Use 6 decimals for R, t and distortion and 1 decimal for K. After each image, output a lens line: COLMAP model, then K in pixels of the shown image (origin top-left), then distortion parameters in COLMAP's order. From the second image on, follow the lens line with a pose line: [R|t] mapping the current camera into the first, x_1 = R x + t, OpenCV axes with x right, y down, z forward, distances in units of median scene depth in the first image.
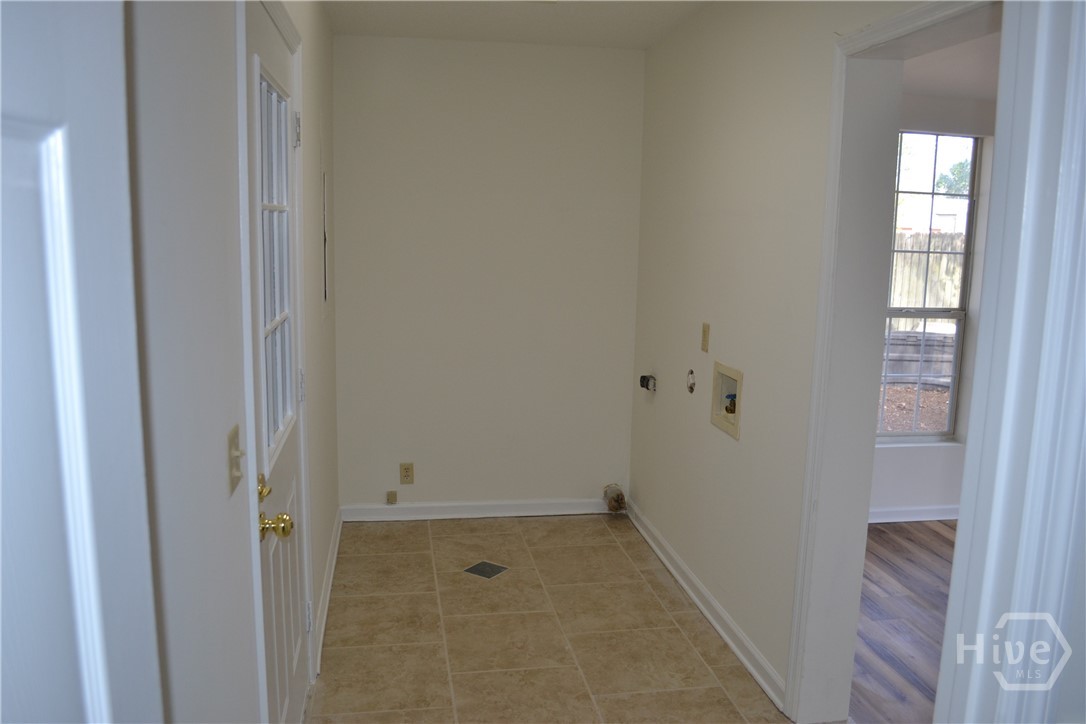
lens RADIAL K [[866.3, 0, 544.0], [0, 866.3, 364.6], [0, 0, 1]] dist [-0.079838, 0.012687]
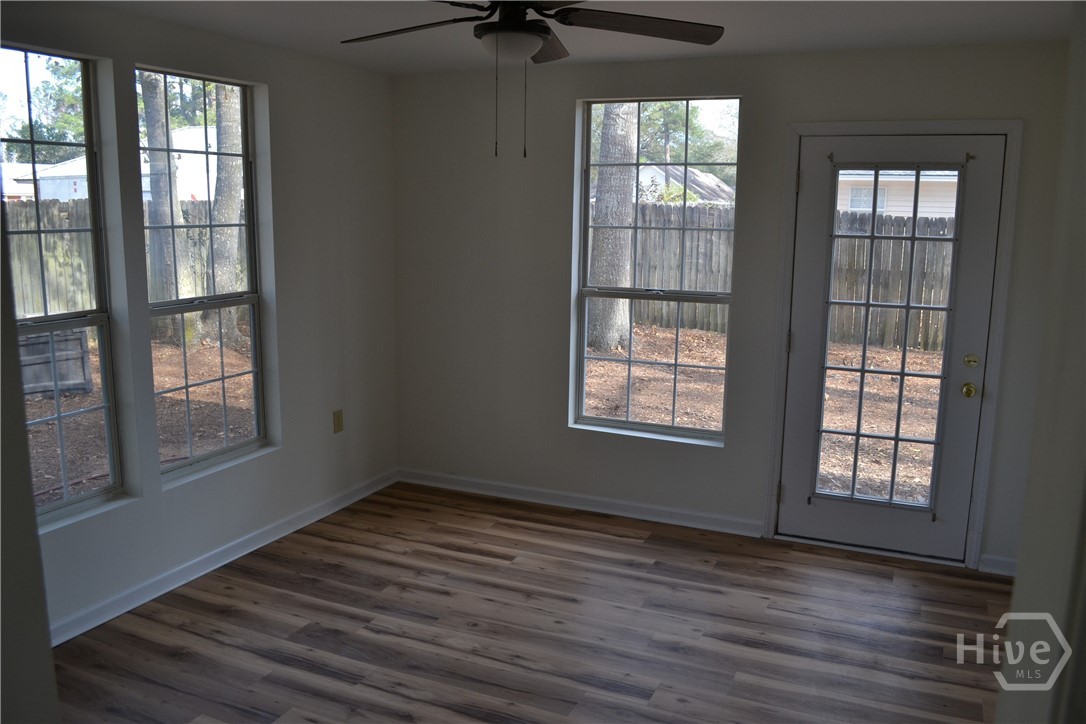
lens RADIAL K [[866.3, 0, 546.0], [0, 866.3, 361.9], [0, 0, 1]] dist [-0.079838, 0.012687]
pose [[0.553015, -0.166820, 0.816300, 0.118041], [0.135844, 0.984693, 0.109204, -0.049796], [-0.822023, 0.050498, 0.567212, 0.306493]]
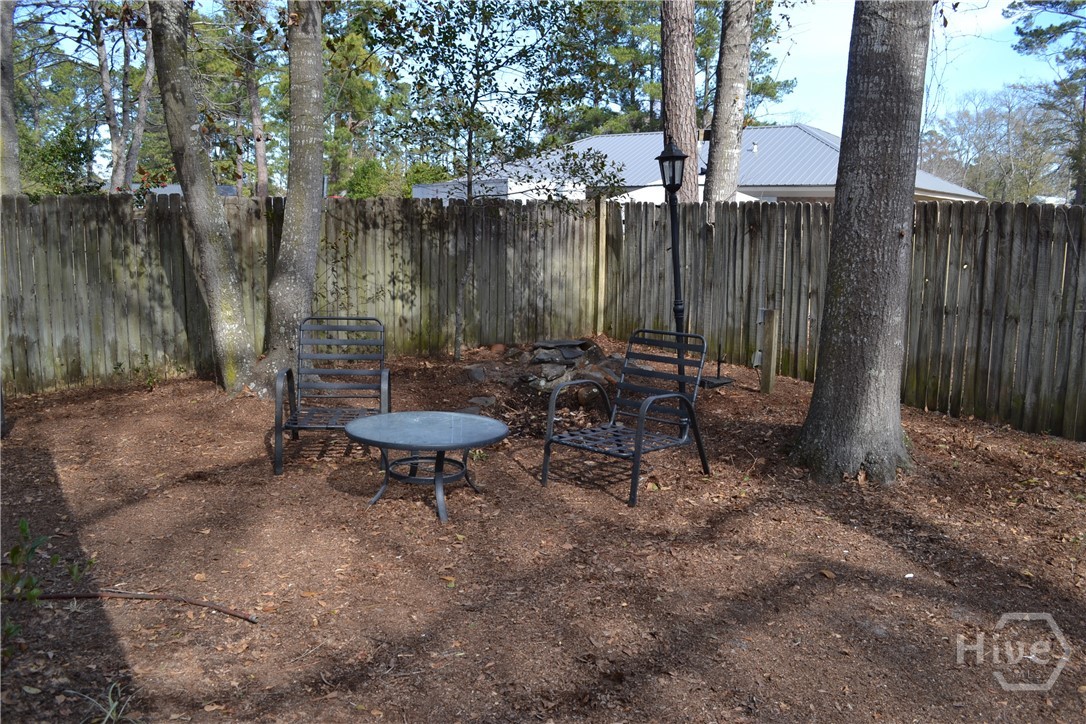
lens RADIAL K [[866.3, 0, 543.0], [0, 866.3, 363.2], [0, 0, 1]] dist [-0.079838, 0.012687]
pose [[0.911413, -0.081628, 0.403314, 1.111237], [0.076873, 0.996648, 0.027995, -0.030236], [-0.404247, 0.005489, 0.914633, 0.528831]]
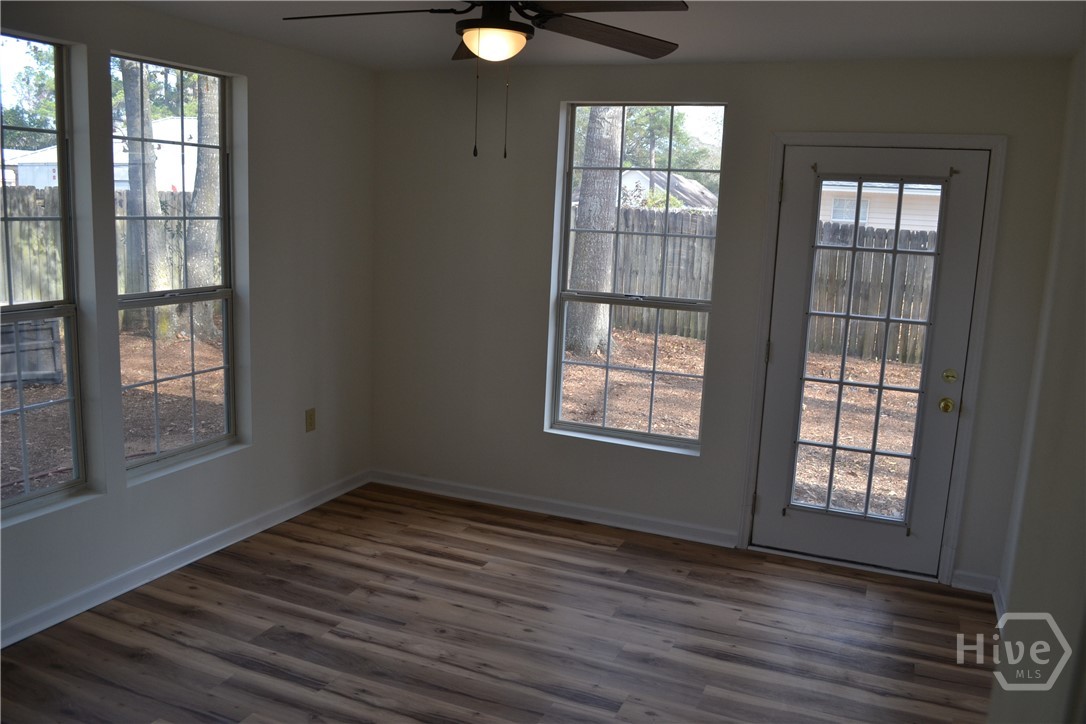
lens RADIAL K [[866.3, 0, 544.9], [0, 866.3, 360.9], [0, 0, 1]] dist [-0.079838, 0.012687]
pose [[0.539264, -0.149750, 0.828716, 0.128111], [0.107348, 0.988259, 0.108725, -0.050362], [-0.835267, 0.030329, 0.549007, 0.309259]]
